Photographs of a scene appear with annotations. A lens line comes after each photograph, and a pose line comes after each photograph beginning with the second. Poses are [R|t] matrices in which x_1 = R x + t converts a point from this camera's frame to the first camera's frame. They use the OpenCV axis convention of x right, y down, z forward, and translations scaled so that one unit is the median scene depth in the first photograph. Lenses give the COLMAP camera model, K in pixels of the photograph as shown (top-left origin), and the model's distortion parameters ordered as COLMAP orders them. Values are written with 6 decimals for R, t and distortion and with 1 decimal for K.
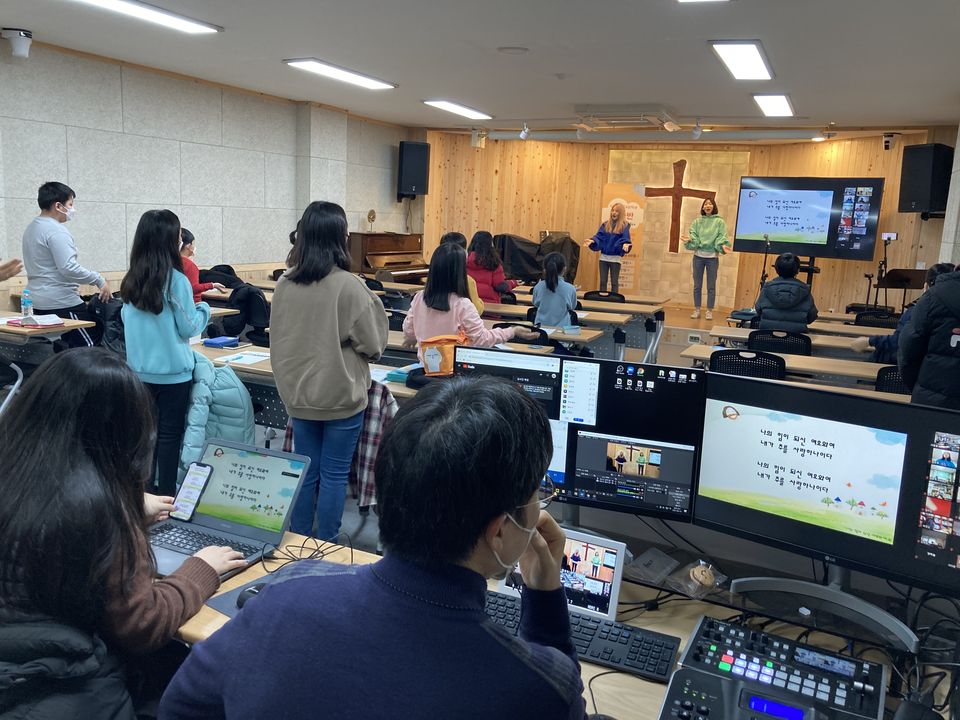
lens RADIAL K [[791.8, 0, 482.4], [0, 791.8, 354.5], [0, 0, 1]] dist [0.017916, -0.004908]
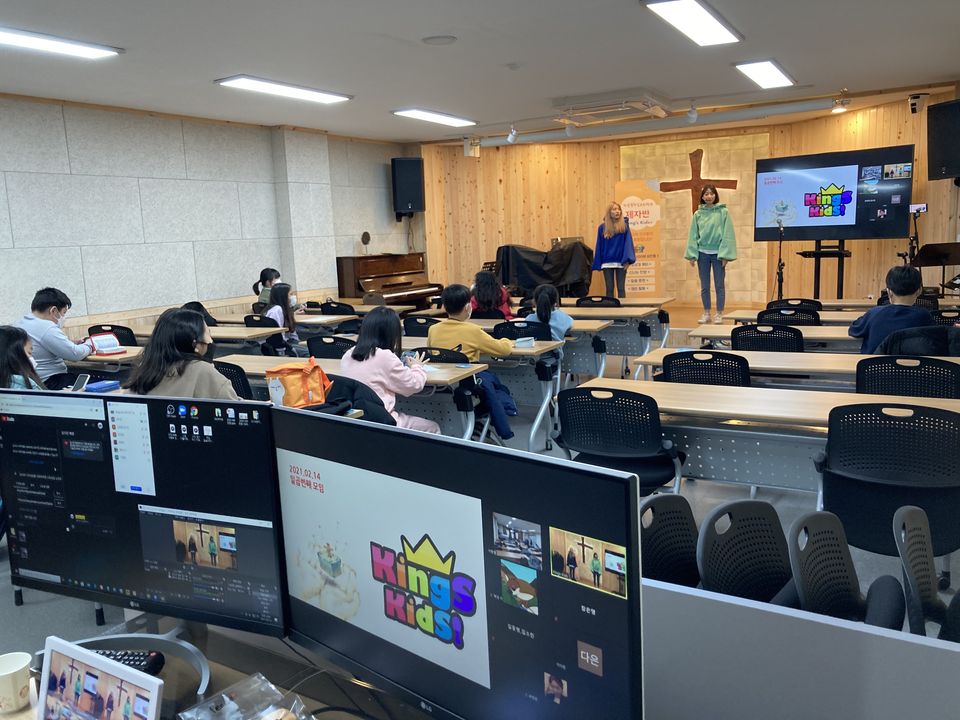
lens RADIAL K [[791.8, 0, 482.2], [0, 791.8, 361.6], [0, 0, 1]] dist [0.017916, -0.004908]
pose [[0.992823, -0.074349, -0.093674, 0.087869], [0.073047, 0.997179, -0.017251, 0.001488], [0.094692, 0.010284, 0.995453, 0.063557]]
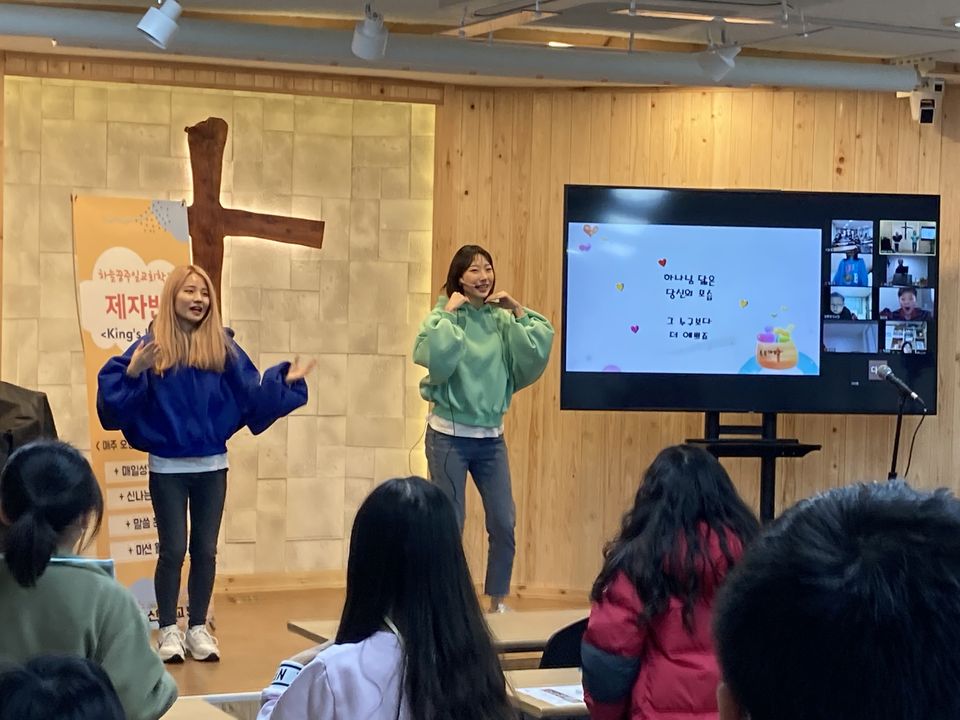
lens RADIAL K [[2219.6, 0, 479.0], [0, 2219.6, 392.7], [0, 0, 1]] dist [0.145959, 0.000000]
pose [[0.648927, -0.067680, 0.757835, -0.444991], [0.142529, 0.989217, -0.033702, -0.123306], [-0.747382, 0.129884, 0.651576, 0.477553]]
